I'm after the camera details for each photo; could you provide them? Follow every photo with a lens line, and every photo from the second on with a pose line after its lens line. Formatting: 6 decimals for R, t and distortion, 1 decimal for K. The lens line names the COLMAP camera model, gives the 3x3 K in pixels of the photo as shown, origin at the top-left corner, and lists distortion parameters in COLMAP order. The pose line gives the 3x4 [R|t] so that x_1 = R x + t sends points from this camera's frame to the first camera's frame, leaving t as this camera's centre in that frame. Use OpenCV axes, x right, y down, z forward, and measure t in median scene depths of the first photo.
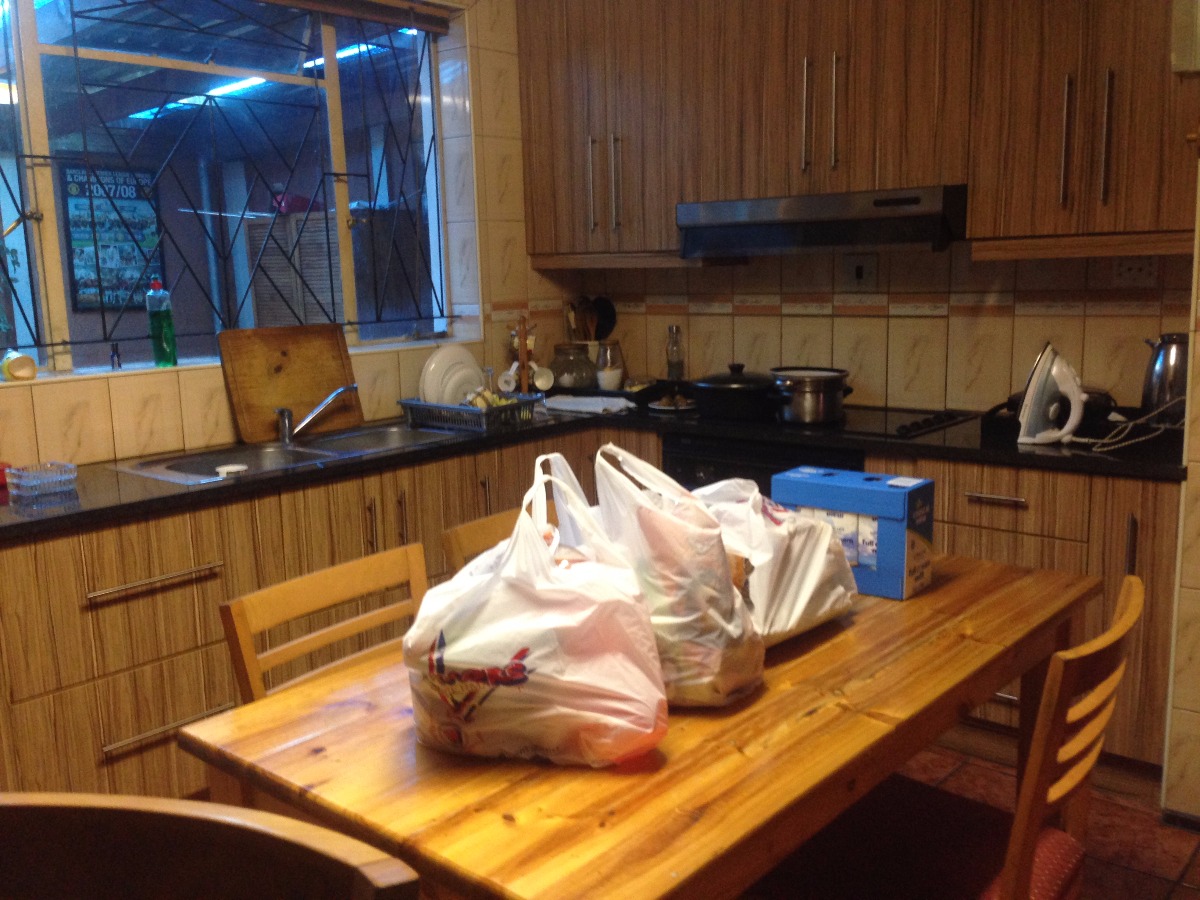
lens RADIAL K [[1100.7, 0, 597.5], [0, 1100.7, 439.8], [0, 0, 1]] dist [0.130823, -0.210721]
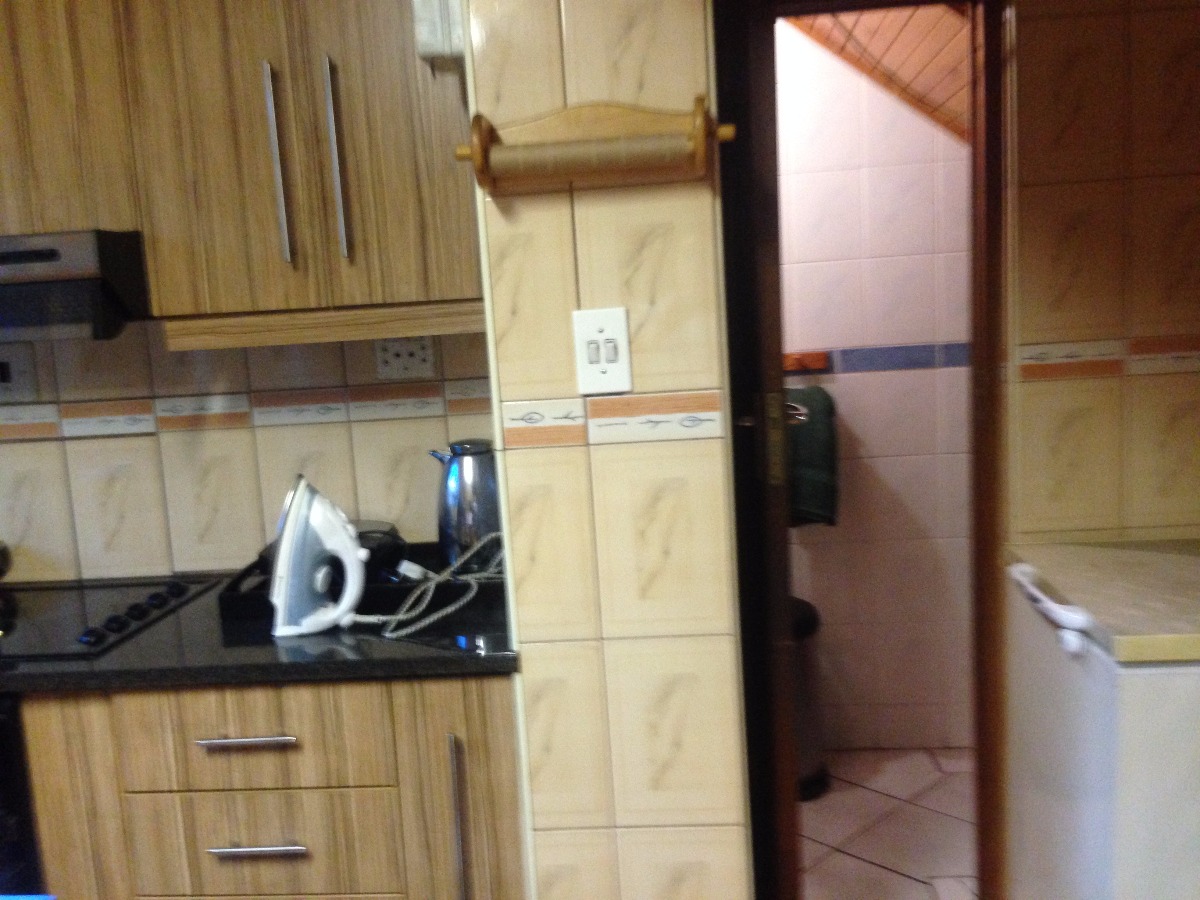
lens RADIAL K [[1085.4, 0, 604.2], [0, 1085.4, 457.5], [0, 0, 1]] dist [0.119814, -0.197185]
pose [[0.805986, -0.107370, 0.582116, 0.164677], [0.133198, 0.991088, -0.001620, -0.067170], [-0.576754, 0.078843, 0.813104, 0.356045]]
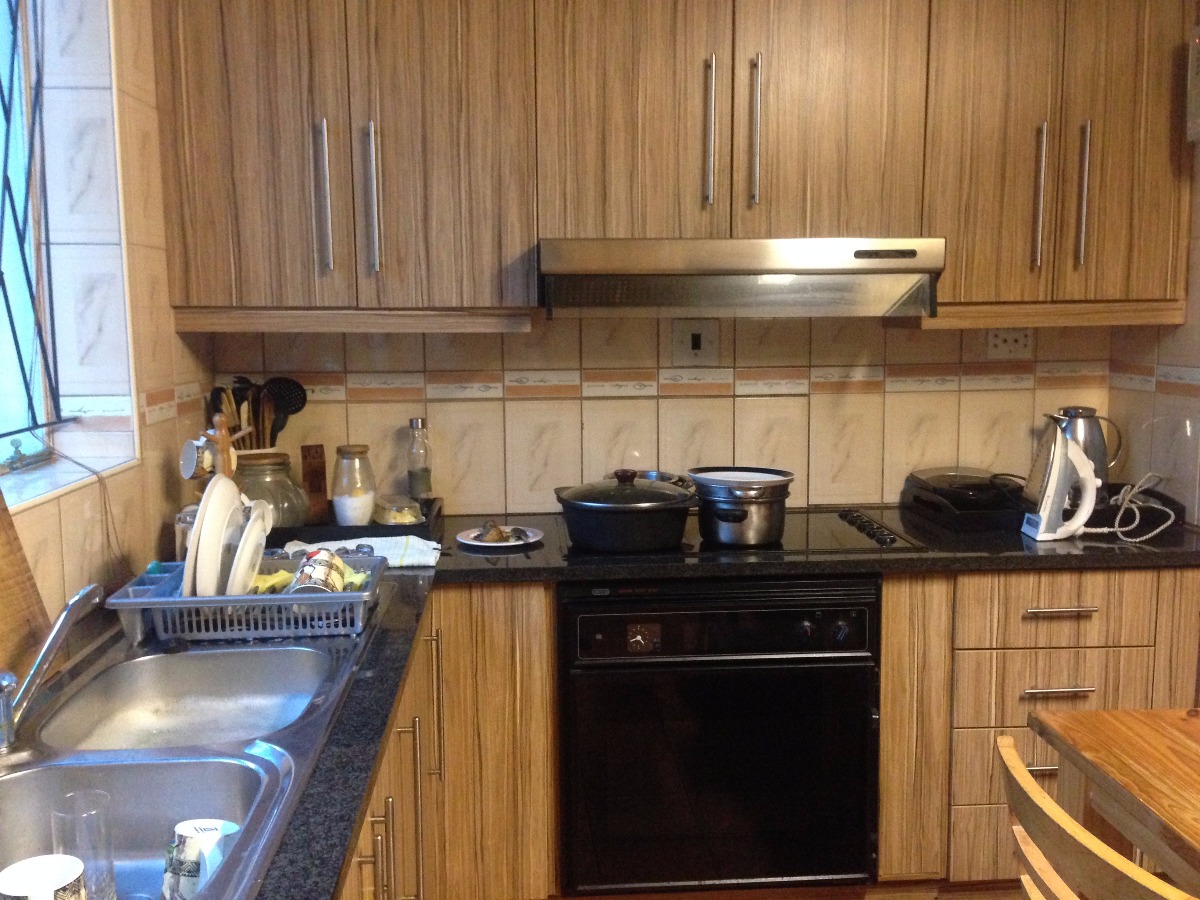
lens RADIAL K [[1086.4, 0, 588.7], [0, 1086.4, 455.9], [0, 0, 1]] dist [0.098312, -0.155964]
pose [[0.711441, -0.071810, 0.699067, -0.423843], [0.101486, 0.994836, -0.001090, -0.089840], [-0.695379, 0.071721, 0.715055, 0.589256]]
